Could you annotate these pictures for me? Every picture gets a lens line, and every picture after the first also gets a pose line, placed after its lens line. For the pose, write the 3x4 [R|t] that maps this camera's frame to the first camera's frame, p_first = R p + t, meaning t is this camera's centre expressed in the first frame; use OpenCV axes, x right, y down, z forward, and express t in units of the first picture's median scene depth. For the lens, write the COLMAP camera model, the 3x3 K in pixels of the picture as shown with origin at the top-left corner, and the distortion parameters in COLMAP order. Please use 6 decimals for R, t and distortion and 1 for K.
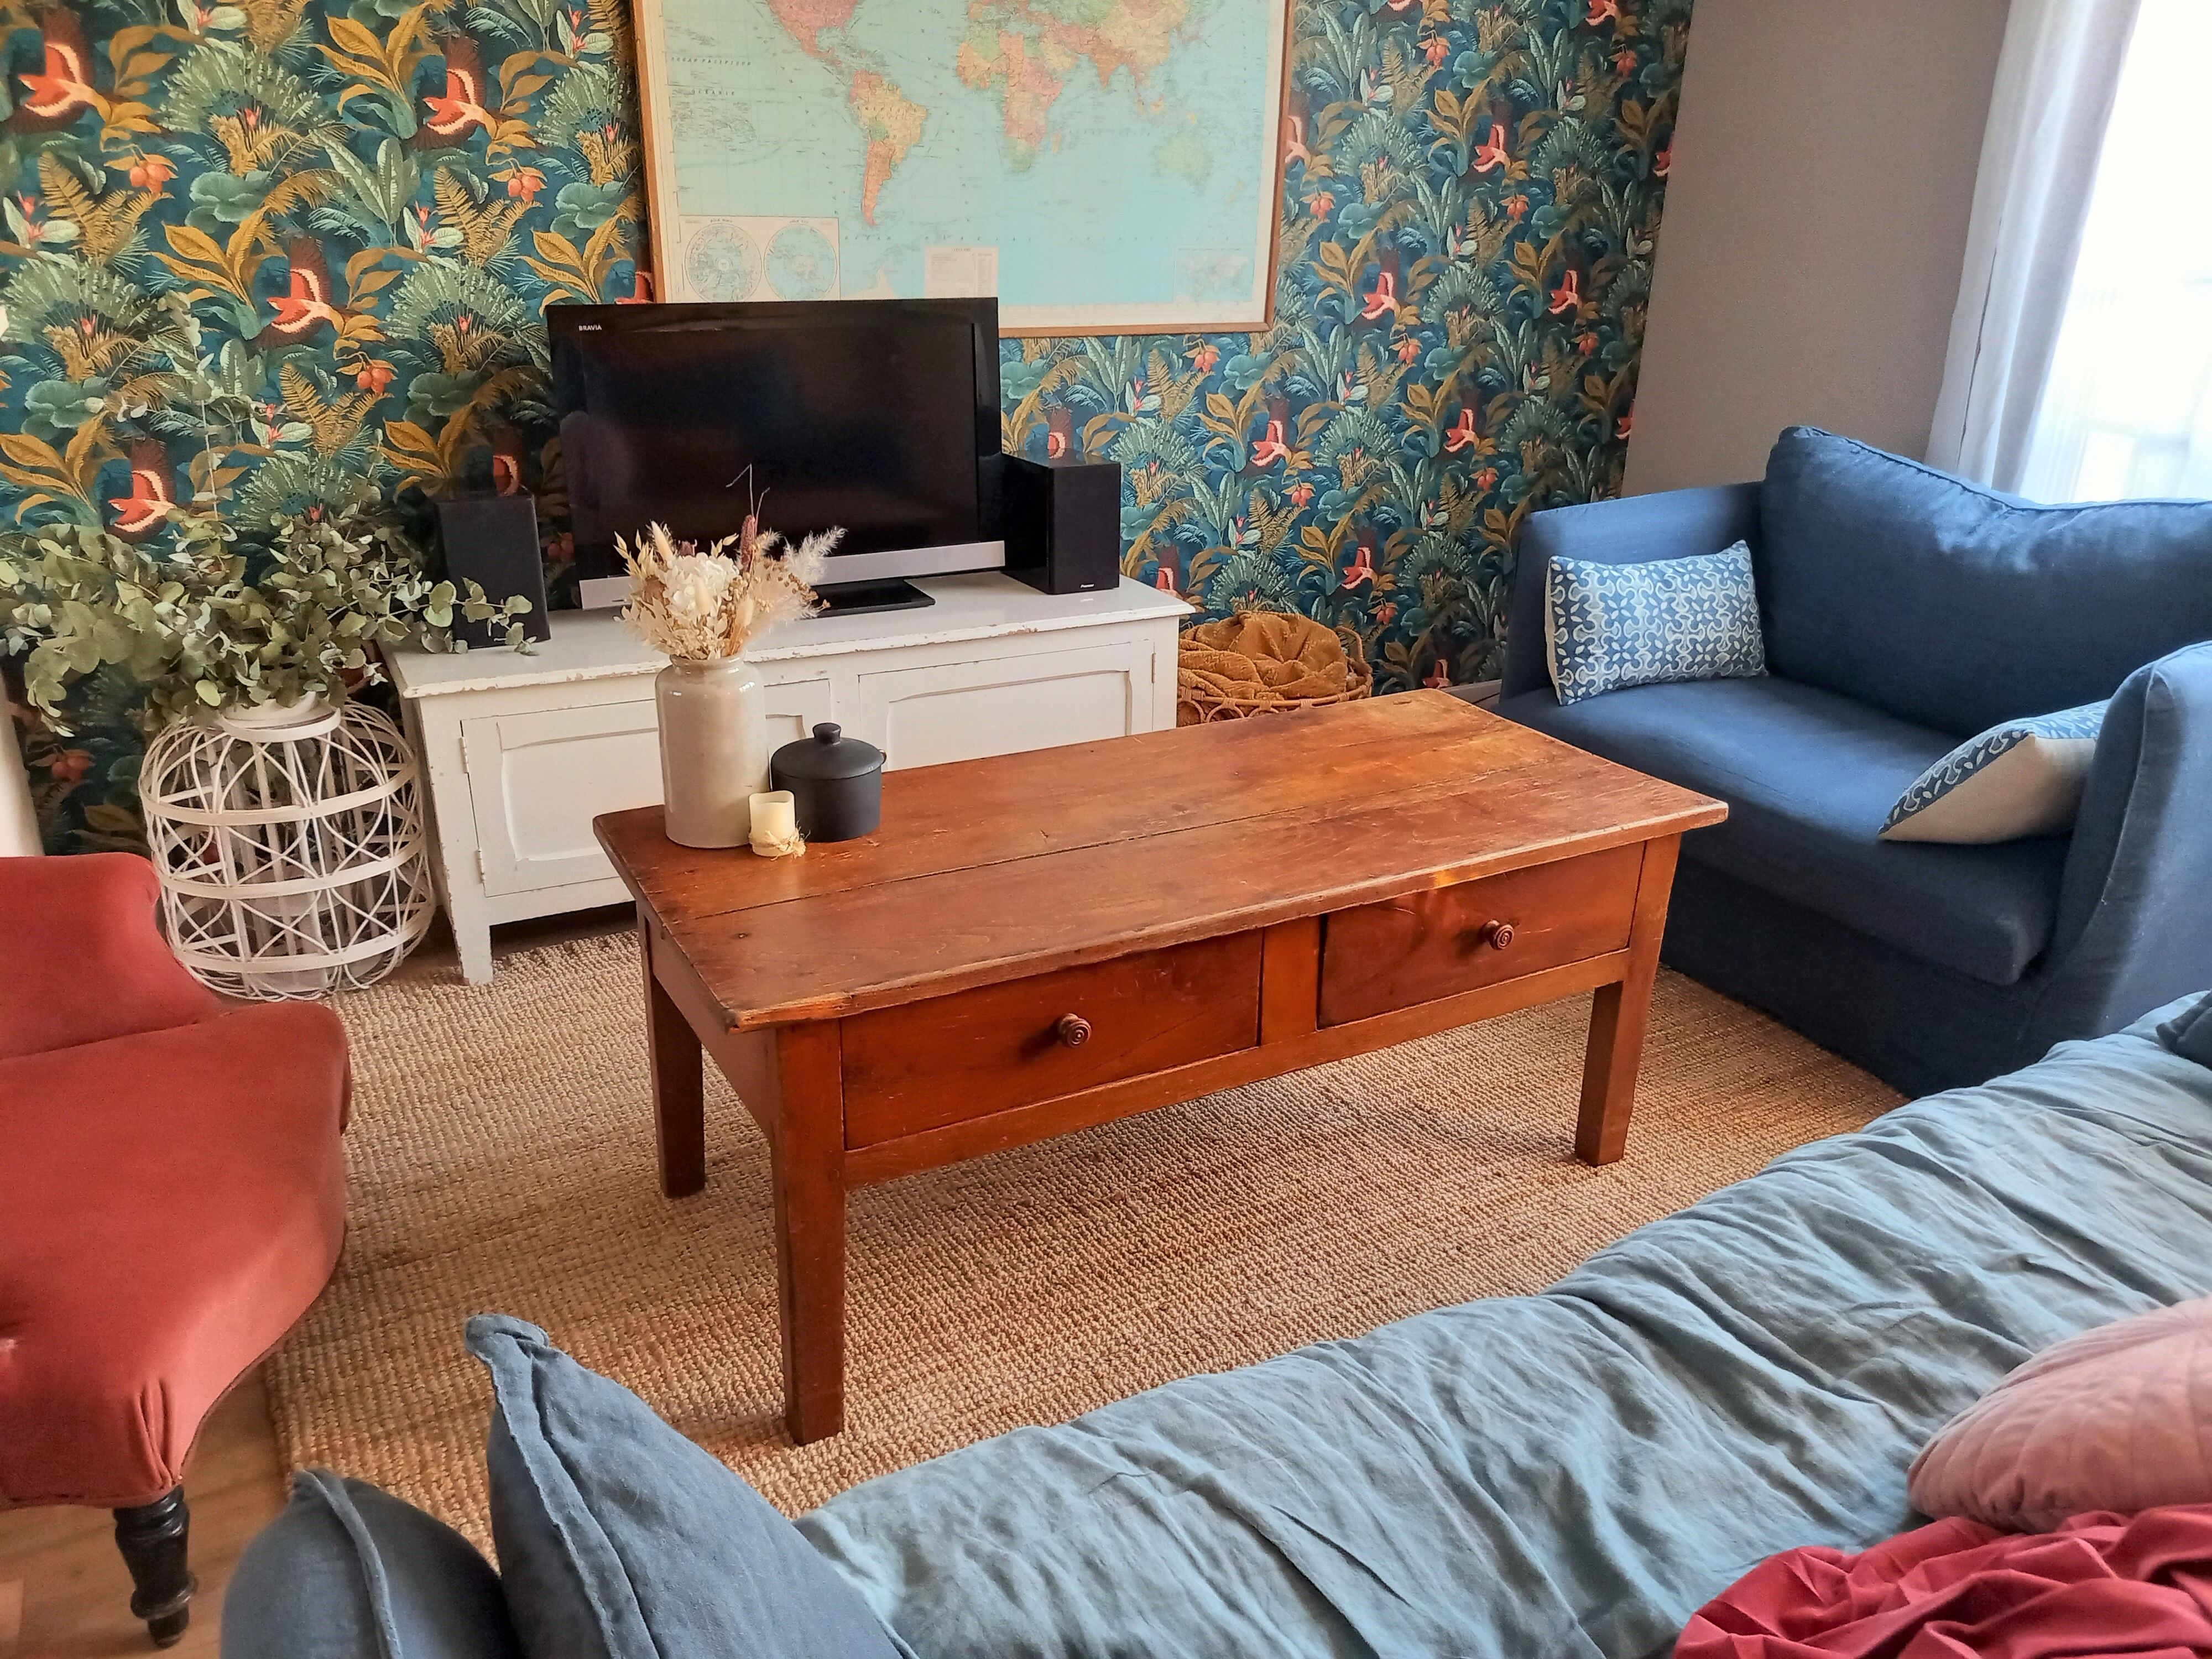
lens RADIAL K [[1624.4, 0, 1109.4], [0, 1624.4, 832.5], [0, 0, 1]] dist [0.025445, -0.032885]
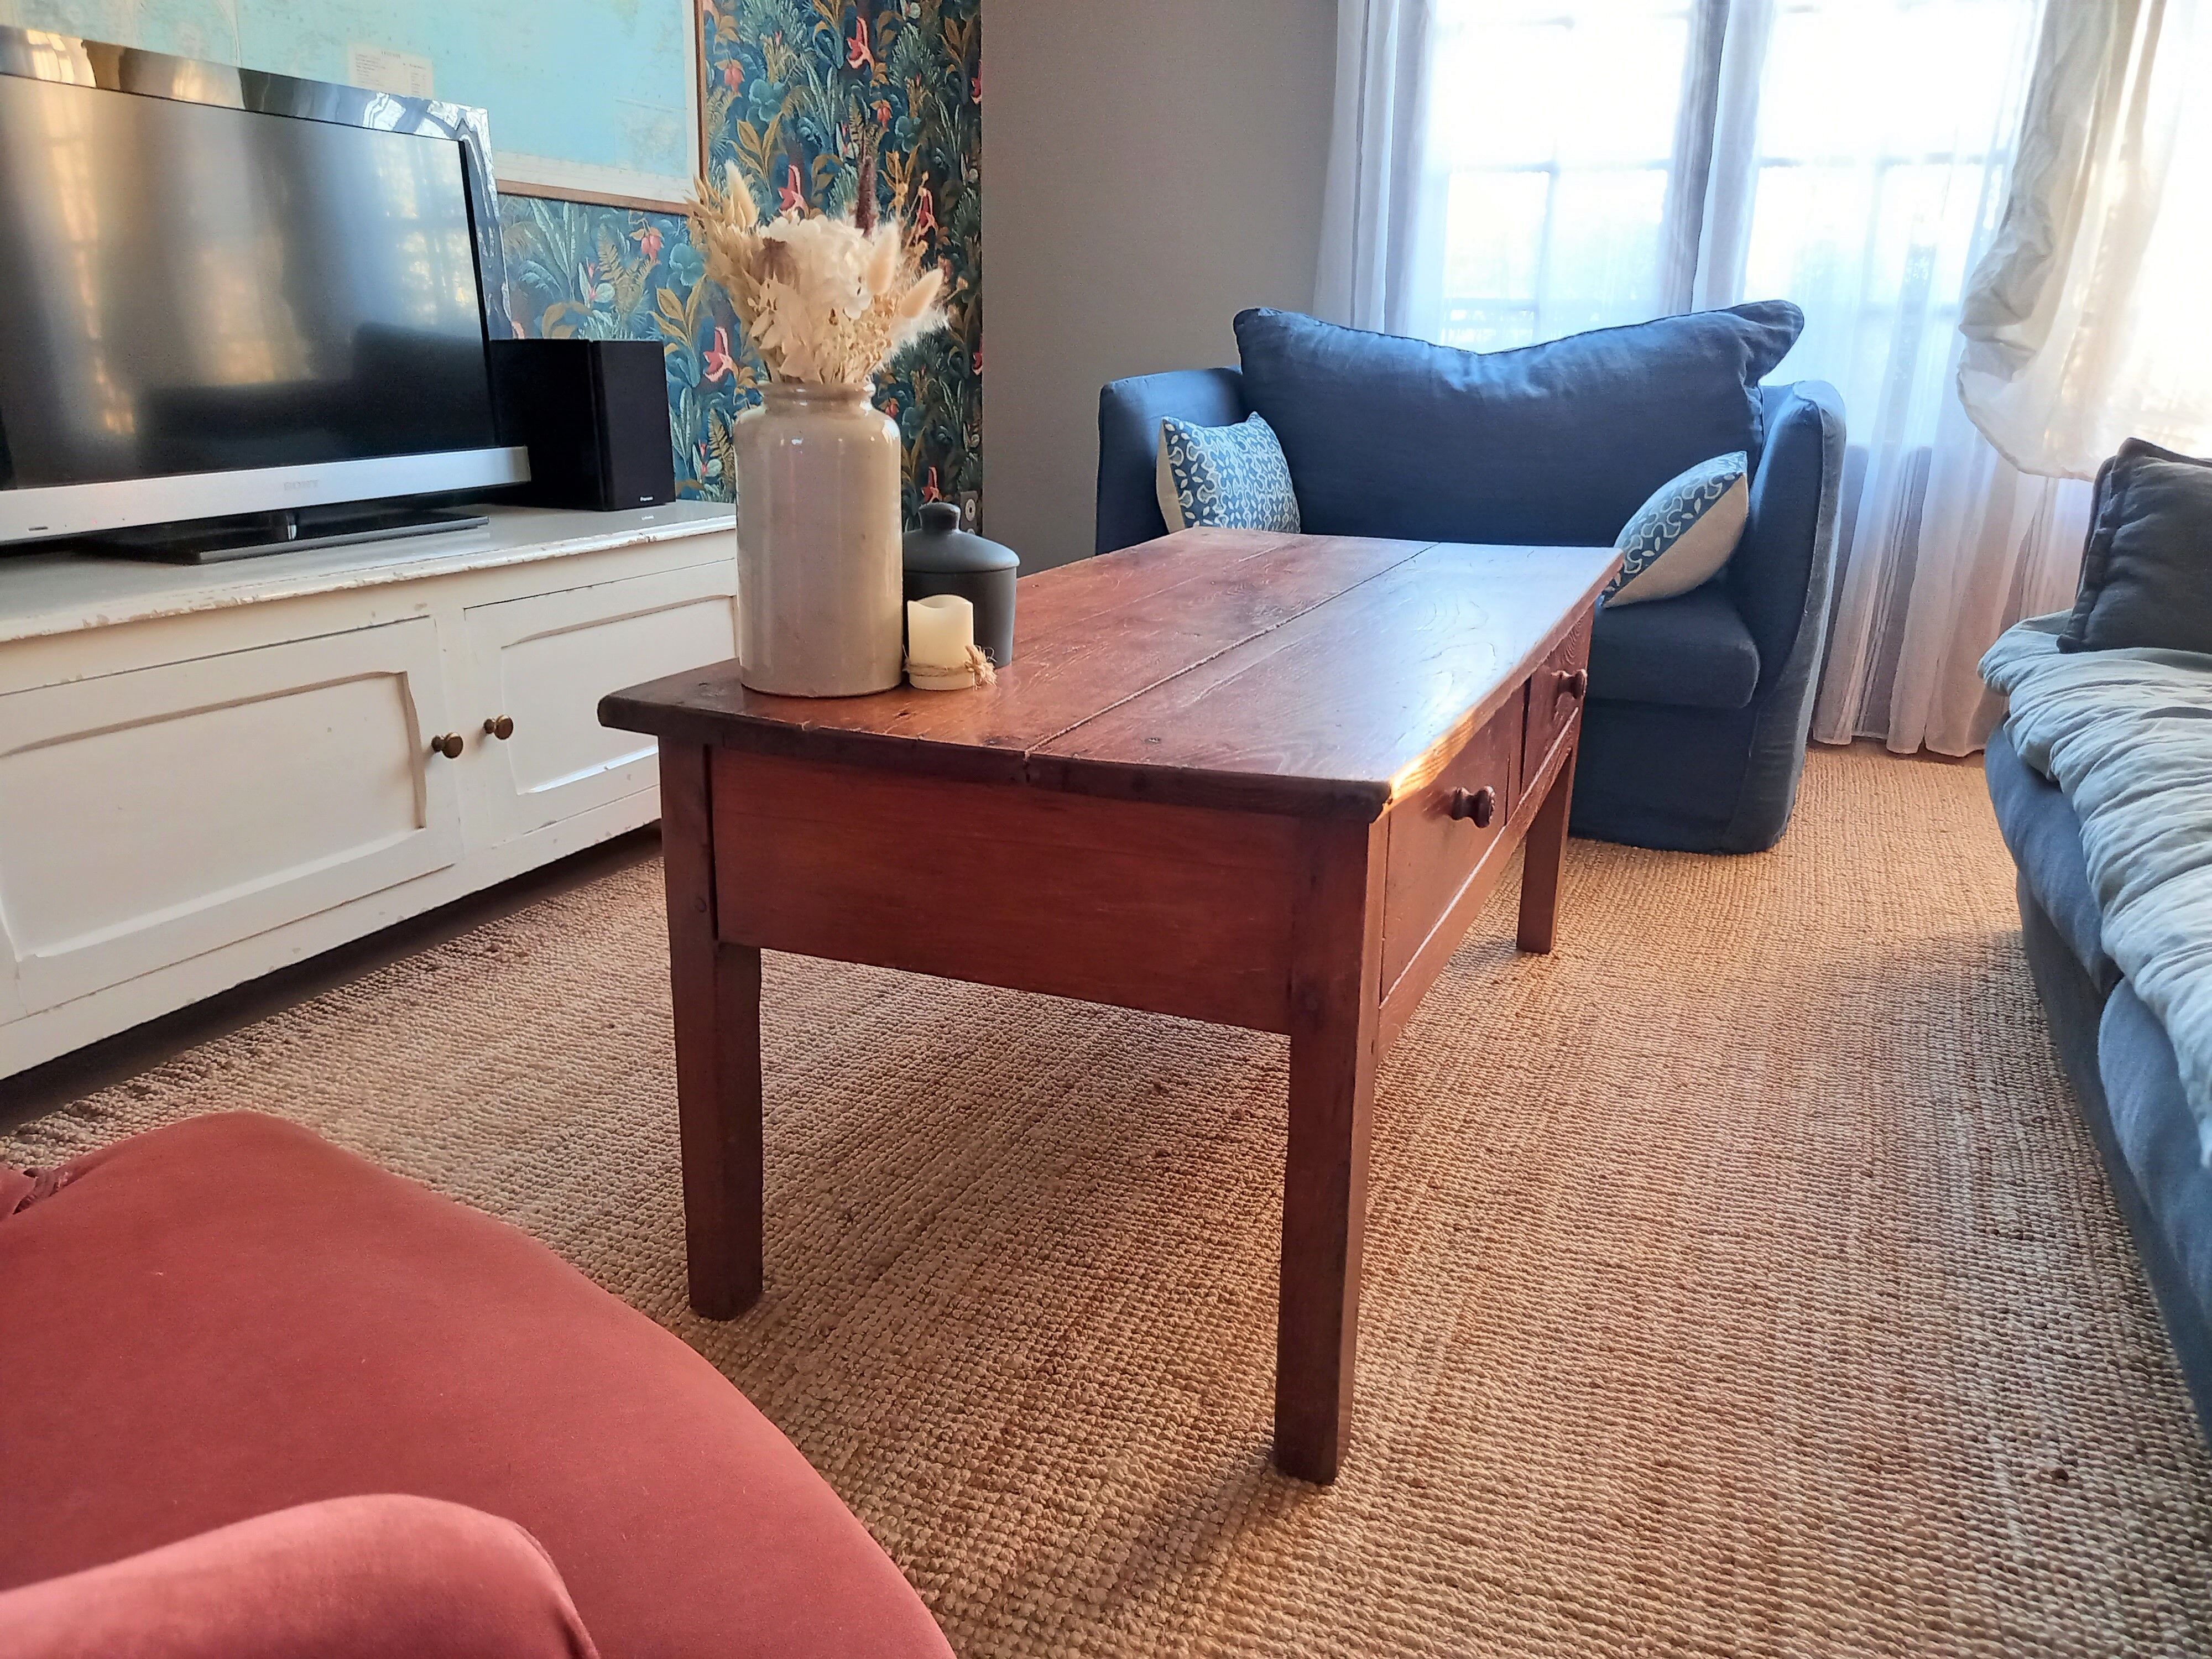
lens RADIAL K [[1624.4, 0, 1120.0], [0, 1624.4, 831.9], [0, 0, 1]] dist [0.025445, -0.032885]
pose [[0.765863, -0.188953, 0.614614, -0.357722], [0.233160, 0.972402, 0.008410, 0.049801], [-0.599241, 0.136862, 0.788783, 0.282701]]
